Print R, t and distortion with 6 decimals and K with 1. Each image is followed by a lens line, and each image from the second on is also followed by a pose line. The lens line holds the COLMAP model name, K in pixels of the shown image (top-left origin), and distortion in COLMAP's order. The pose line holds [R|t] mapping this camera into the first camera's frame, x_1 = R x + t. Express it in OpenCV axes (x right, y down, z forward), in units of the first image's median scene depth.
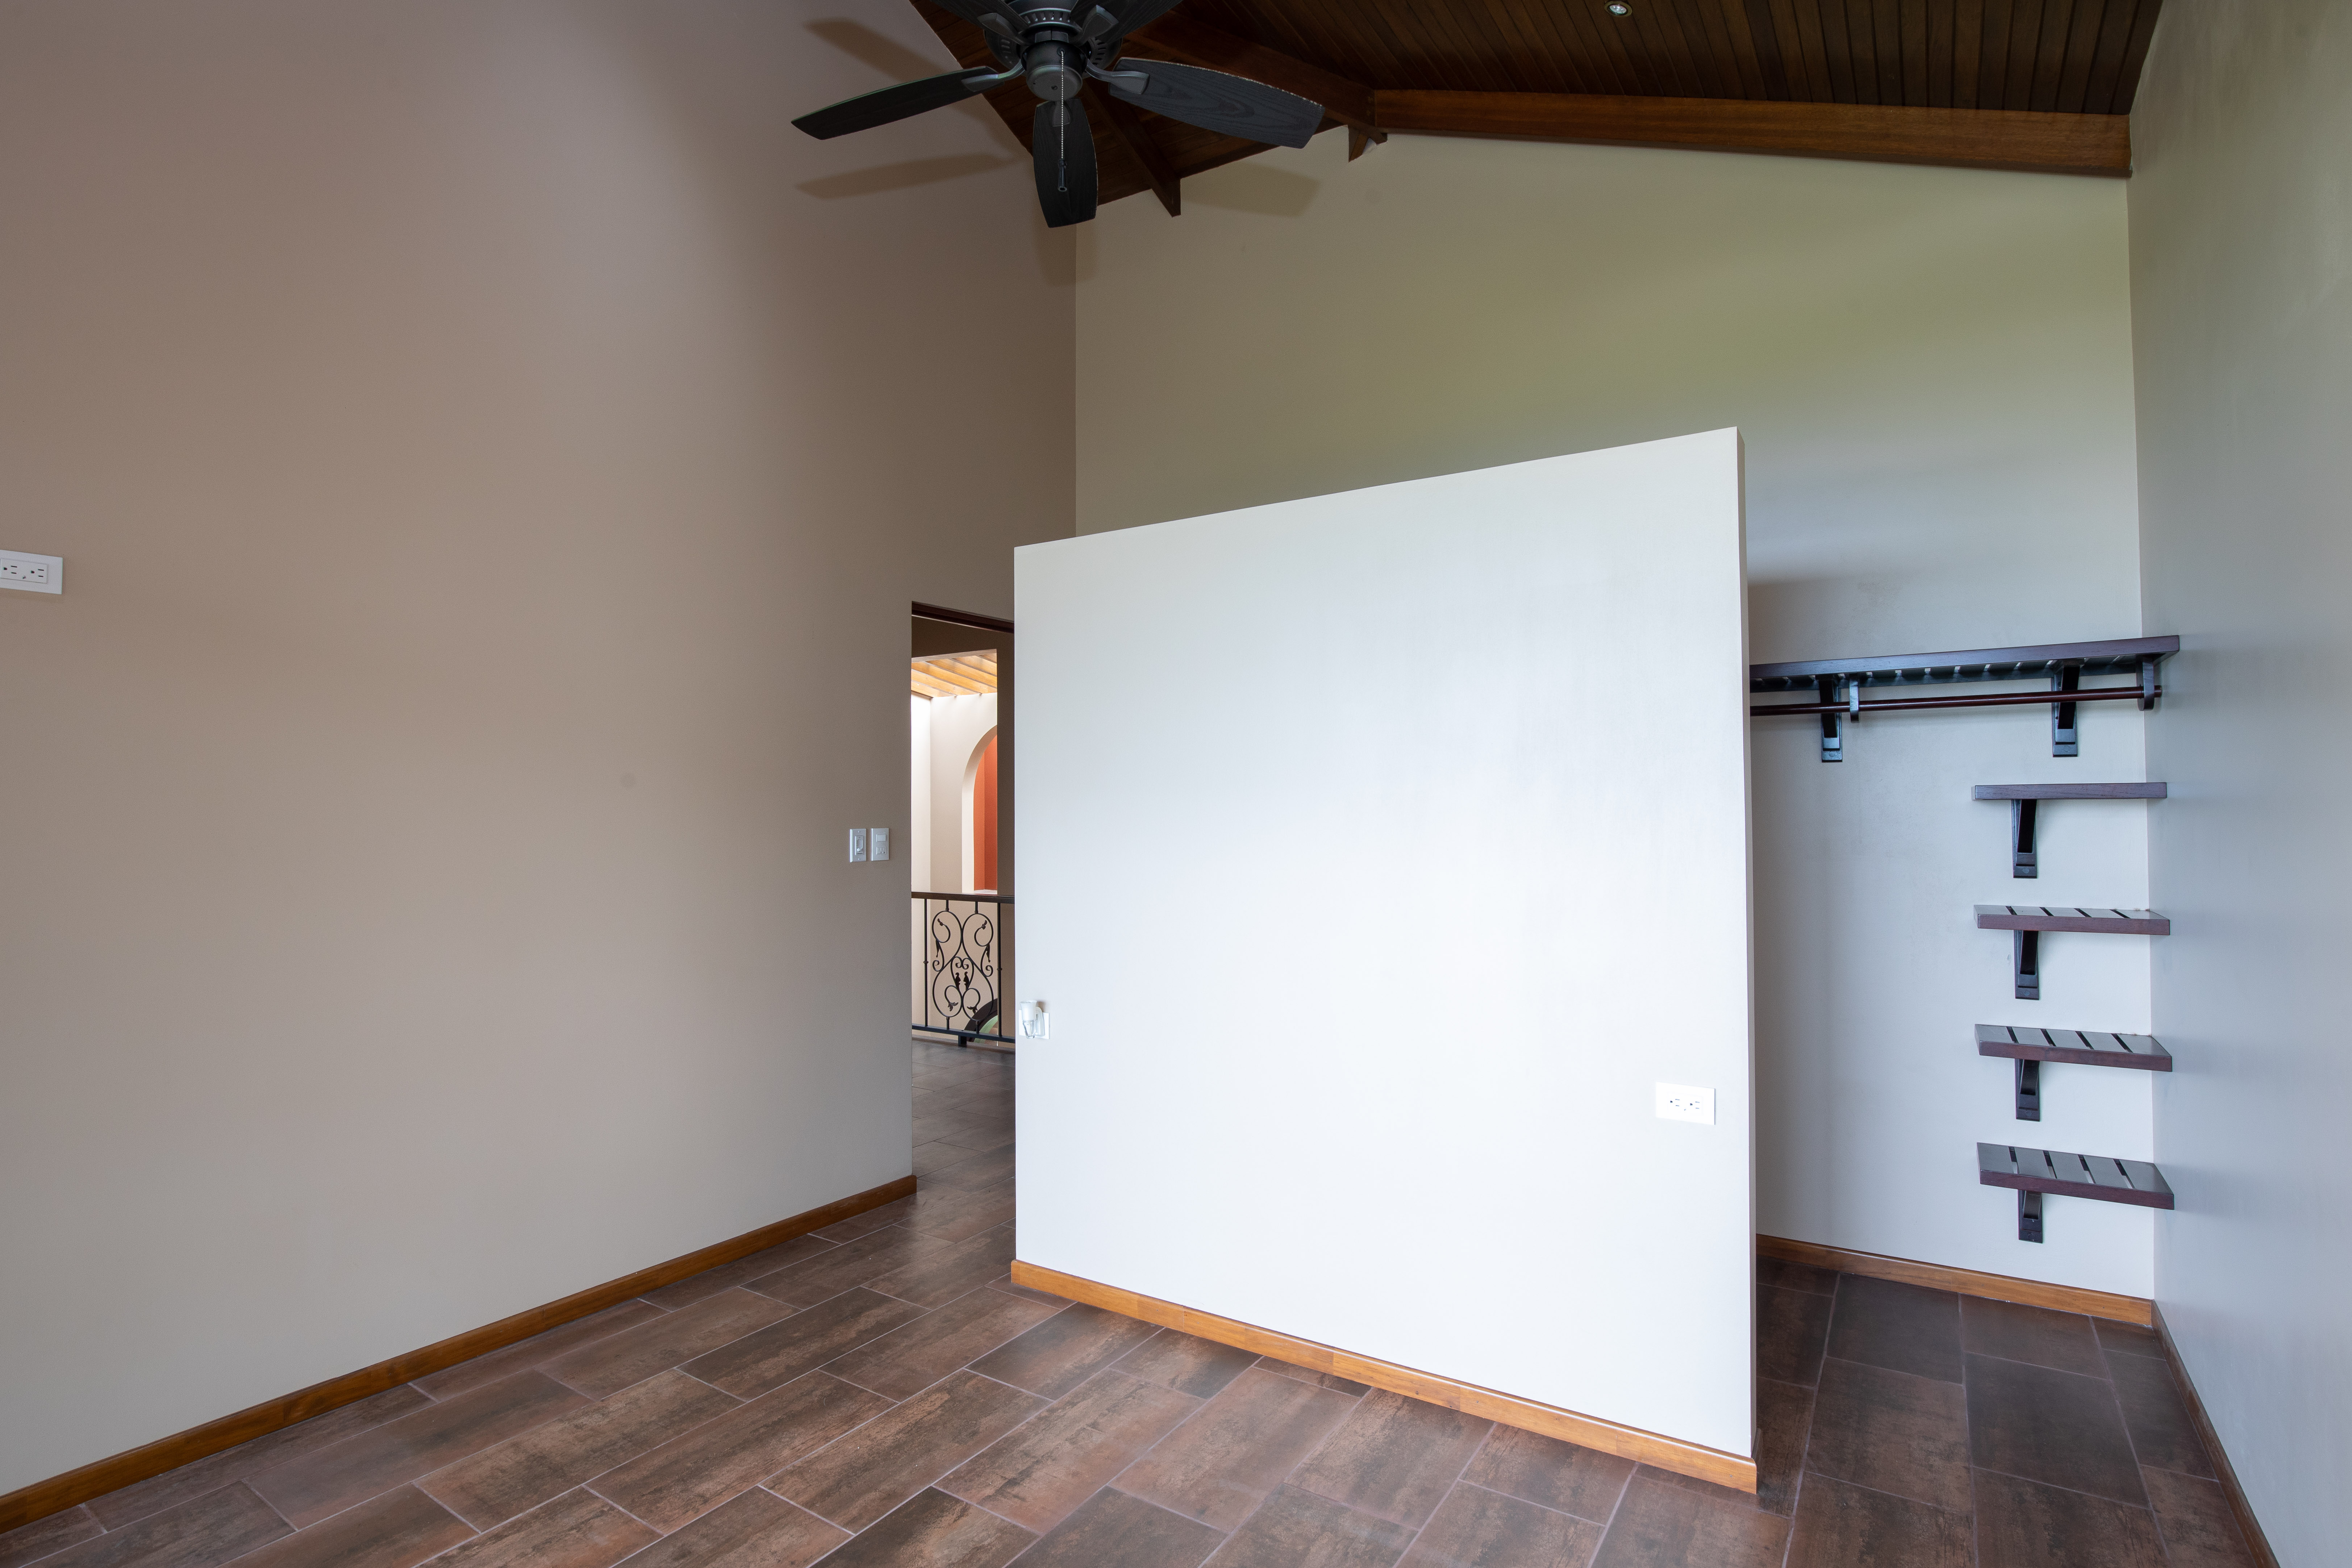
lens RADIAL K [[1145.5, 0, 1170.5], [0, 1145.5, 777.9], [0, 0, 1]] dist [-0.035569, 0.008002]
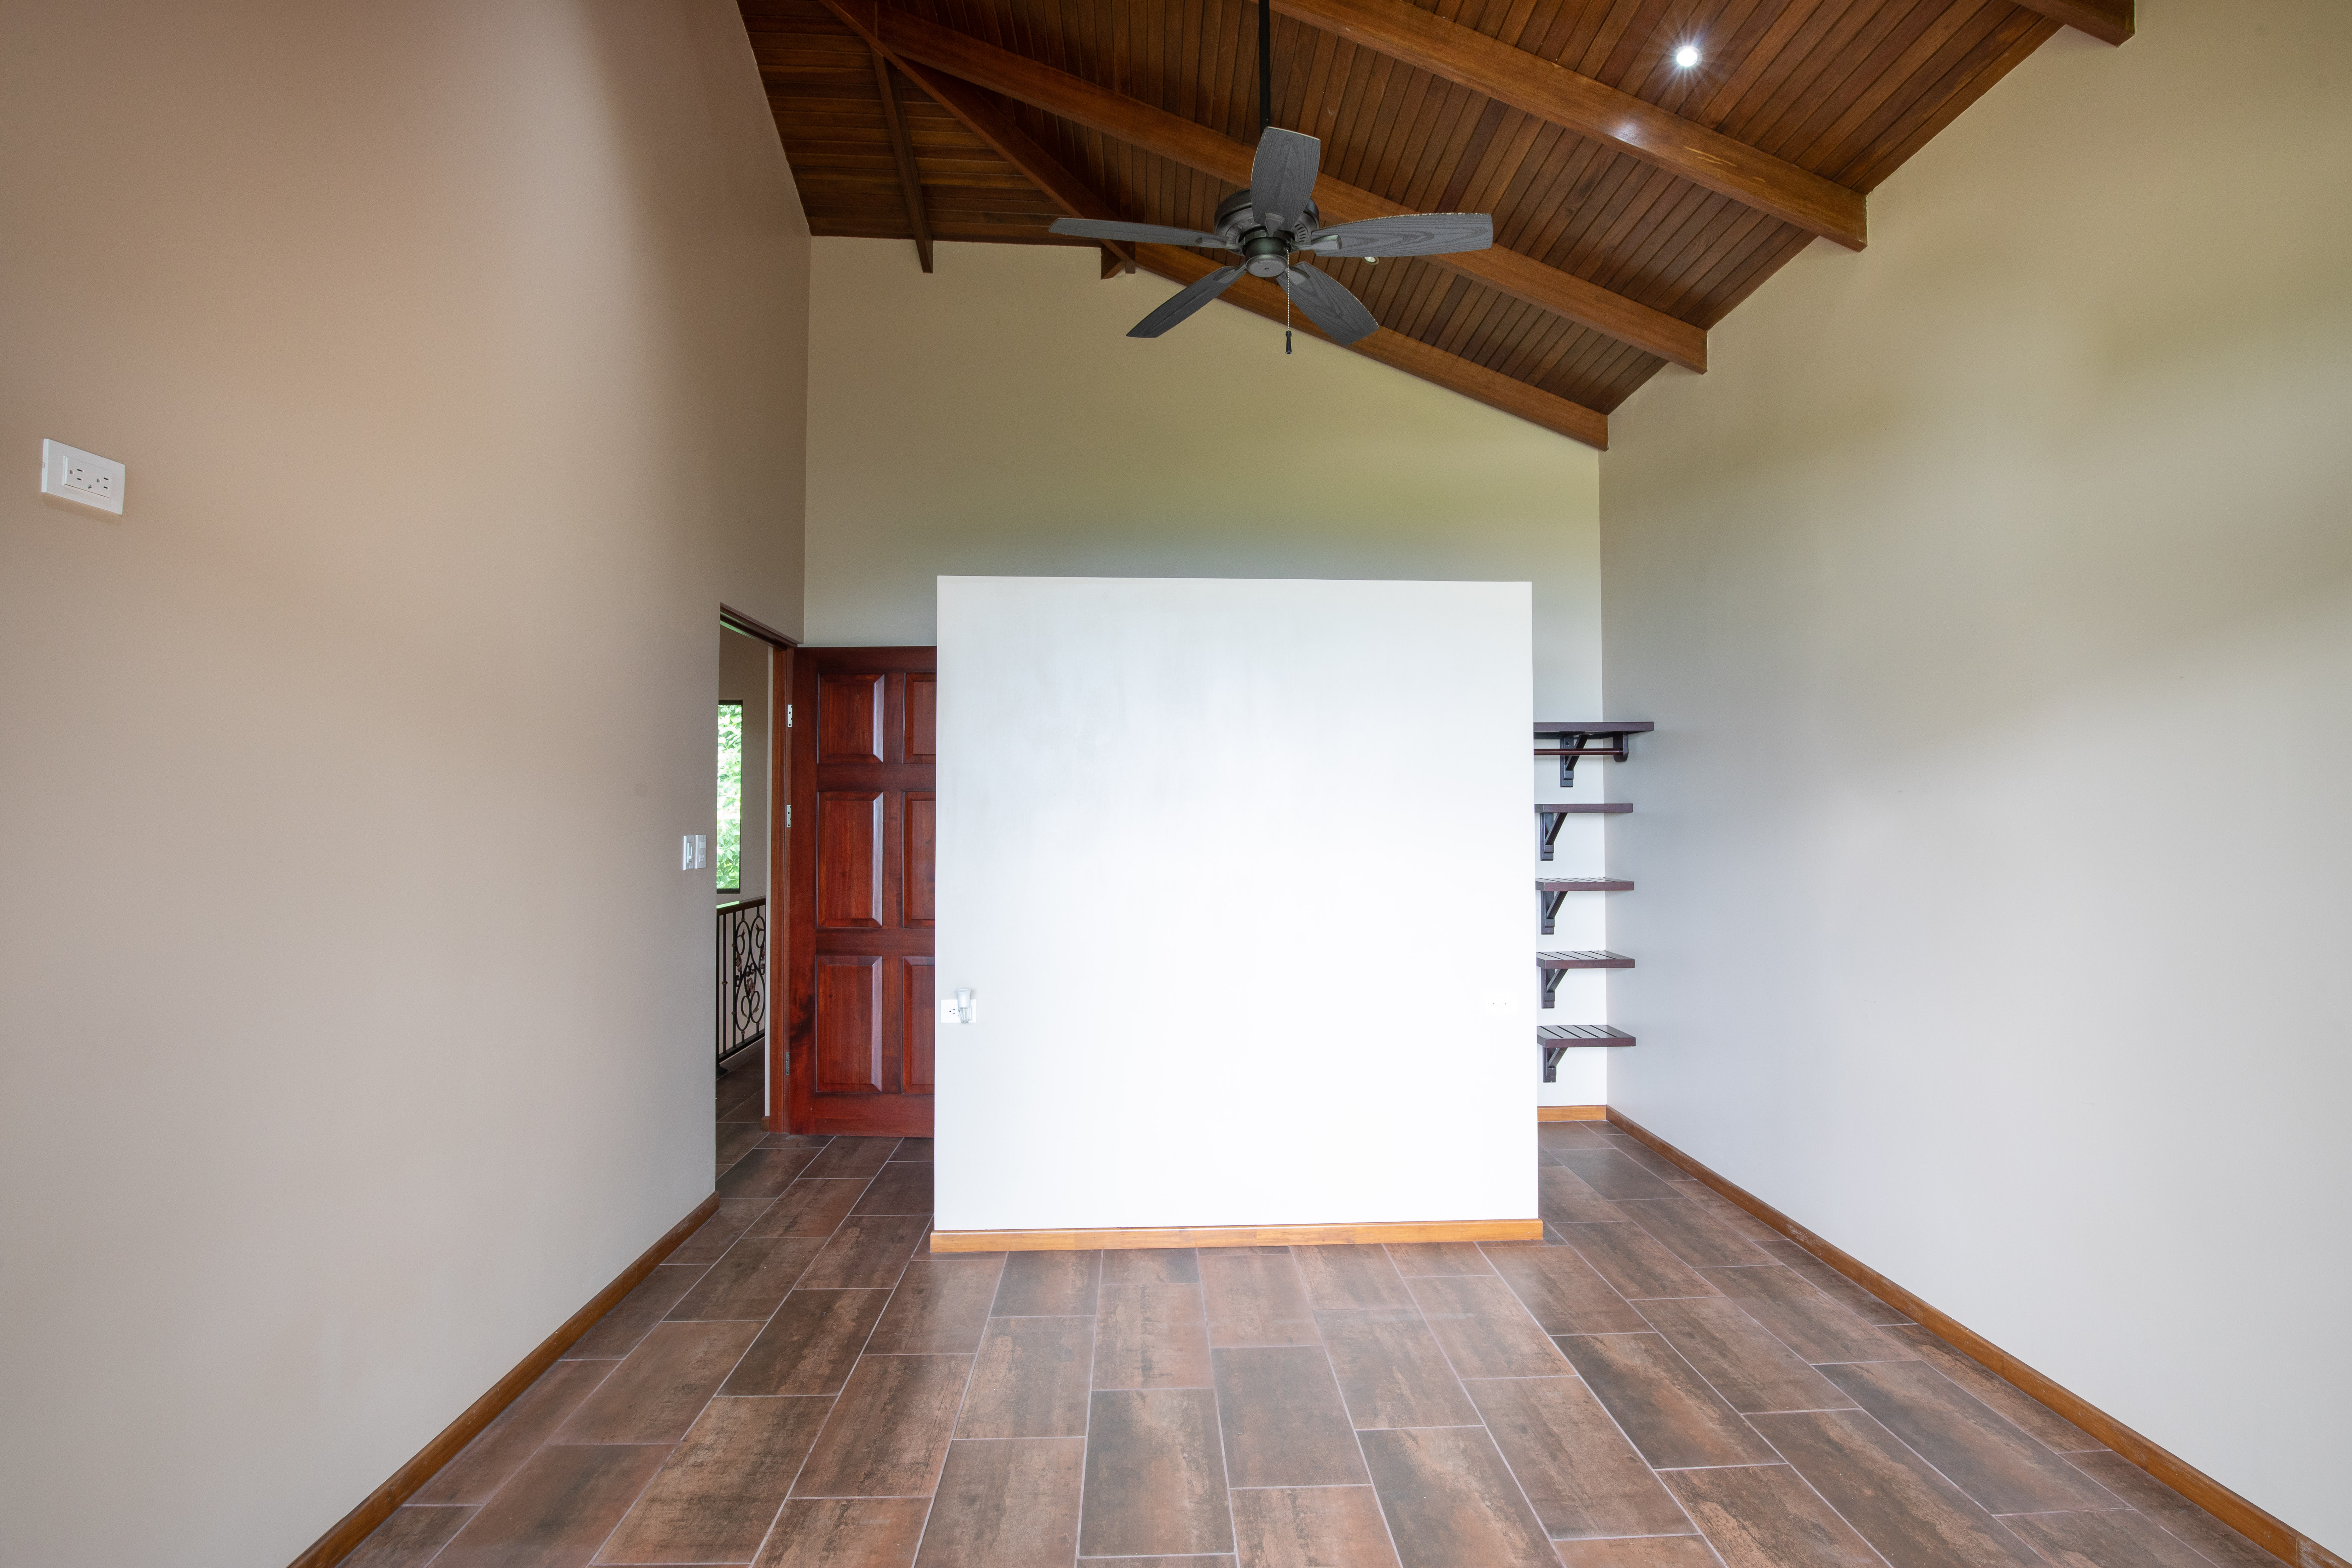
lens RADIAL K [[1088.7, 0, 1185.5], [0, 1088.7, 781.3], [0, 0, 1]] dist [-0.039352, 0.008923]
pose [[0.812004, 0.023204, 0.583191, -0.669321], [-0.018677, 0.999731, -0.013773, 0.004884], [-0.583353, 0.000291, 0.812219, 0.027537]]
